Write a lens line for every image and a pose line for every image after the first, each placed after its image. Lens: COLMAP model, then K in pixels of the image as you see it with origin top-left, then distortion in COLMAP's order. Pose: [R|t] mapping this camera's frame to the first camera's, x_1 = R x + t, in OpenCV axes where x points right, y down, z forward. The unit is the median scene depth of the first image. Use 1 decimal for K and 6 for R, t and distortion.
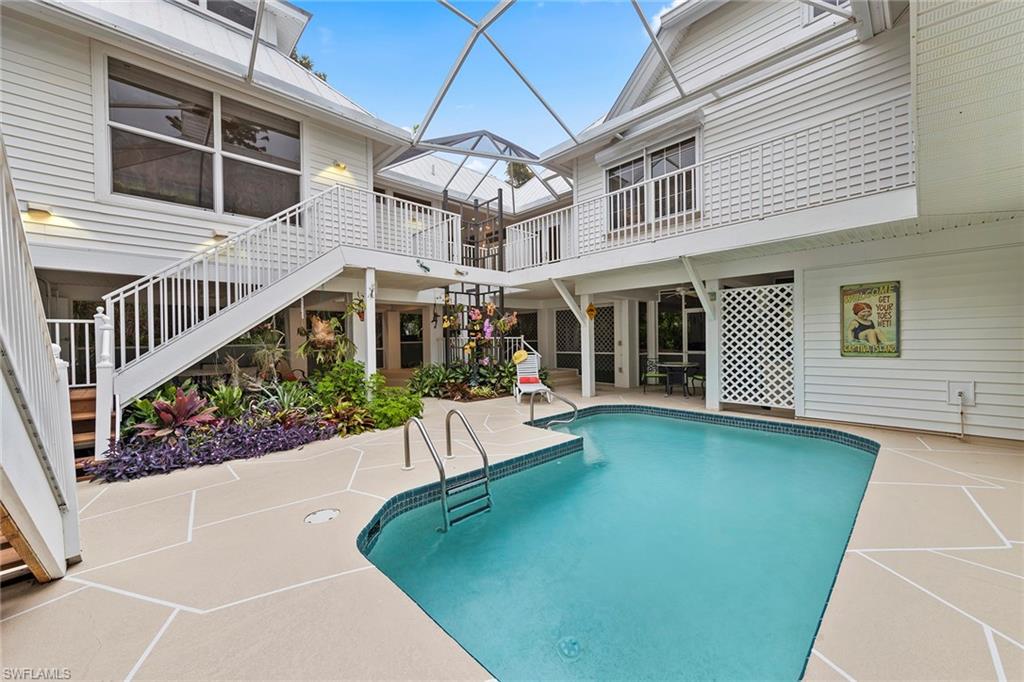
lens RADIAL K [[387.6, 0, 508.3], [0, 387.6, 341.0], [0, 0, 1]] dist [0.000813, 0.000155]
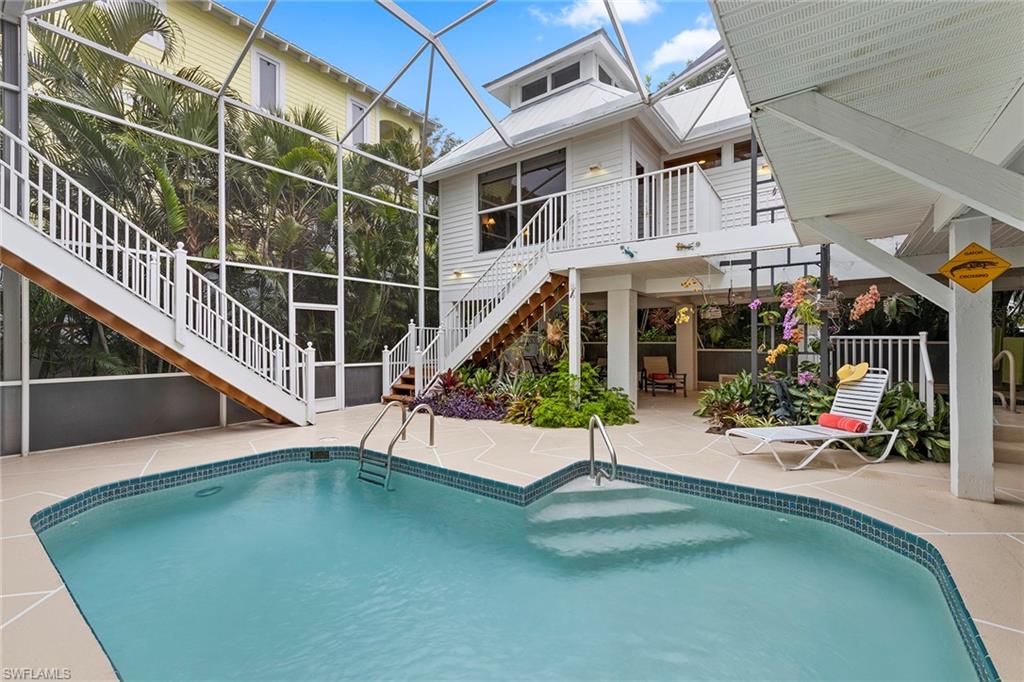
lens RADIAL K [[427.6, 0, 512.2], [0, 427.6, 338.9], [0, 0, 1]] dist [-0.003084, -0.000018]
pose [[0.175620, 0.015581, -0.984335, 0.714665], [-0.002606, 0.999879, 0.015362, -0.021400], [0.984455, -0.000132, 0.175639, 0.655741]]
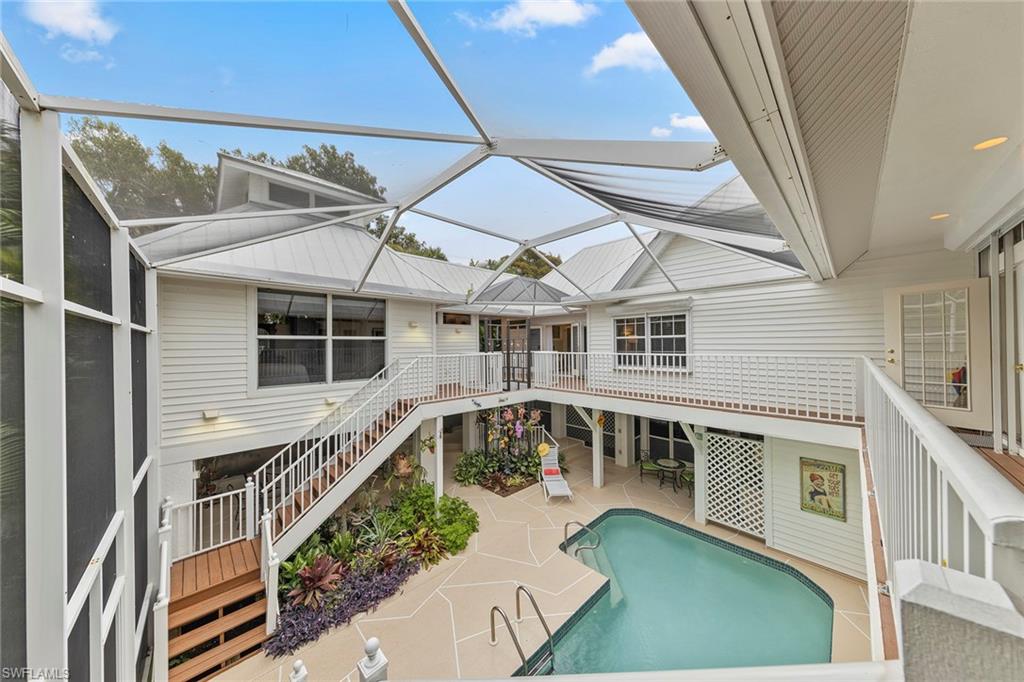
lens RADIAL K [[320.8, 0, 508.6], [0, 320.8, 340.5], [0, 0, 1]] dist [0.000039, -0.000086]
pose [[0.999986, 0.005098, 0.001061, -0.125536], [-0.005078, 0.999825, -0.018016, -0.426946], [-0.001153, 0.018010, 0.999837, -0.092990]]
